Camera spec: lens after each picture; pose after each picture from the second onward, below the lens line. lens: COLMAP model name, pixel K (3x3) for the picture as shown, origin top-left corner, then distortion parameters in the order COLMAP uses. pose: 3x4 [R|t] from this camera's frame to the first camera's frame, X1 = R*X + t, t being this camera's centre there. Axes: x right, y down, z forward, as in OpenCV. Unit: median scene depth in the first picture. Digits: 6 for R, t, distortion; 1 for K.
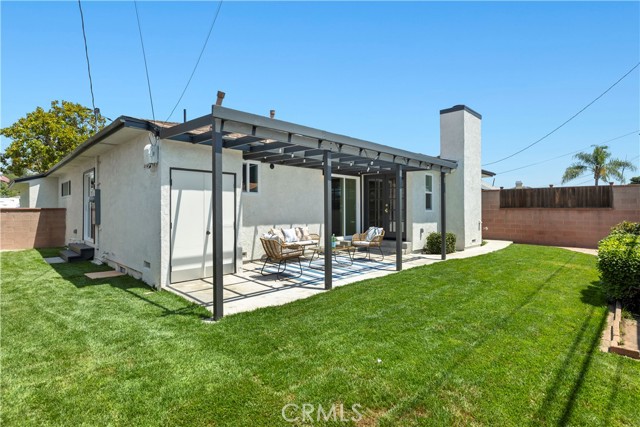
lens RADIAL K [[319.3, 0, 320.6], [0, 319.3, 212.7], [0, 0, 1]] dist [-0.001688, 0.001305]
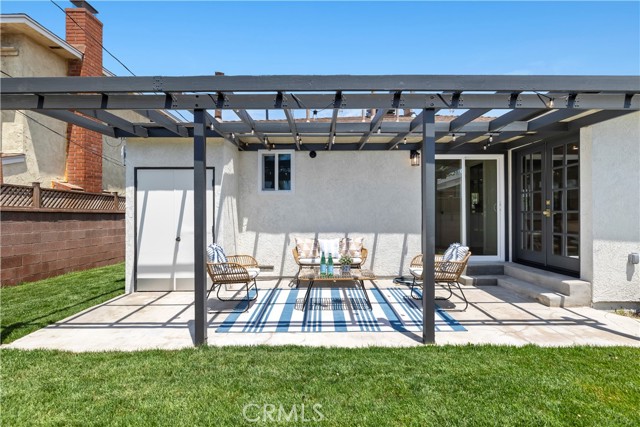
lens RADIAL K [[319.3, 0, 318.7], [0, 319.3, 211.9], [0, 0, 1]] dist [-0.001688, 0.001305]
pose [[0.697761, -0.010681, -0.716251, 0.408213], [-0.004560, 0.999802, -0.019352, 0.003743], [0.716316, 0.016769, 0.697575, 0.512039]]
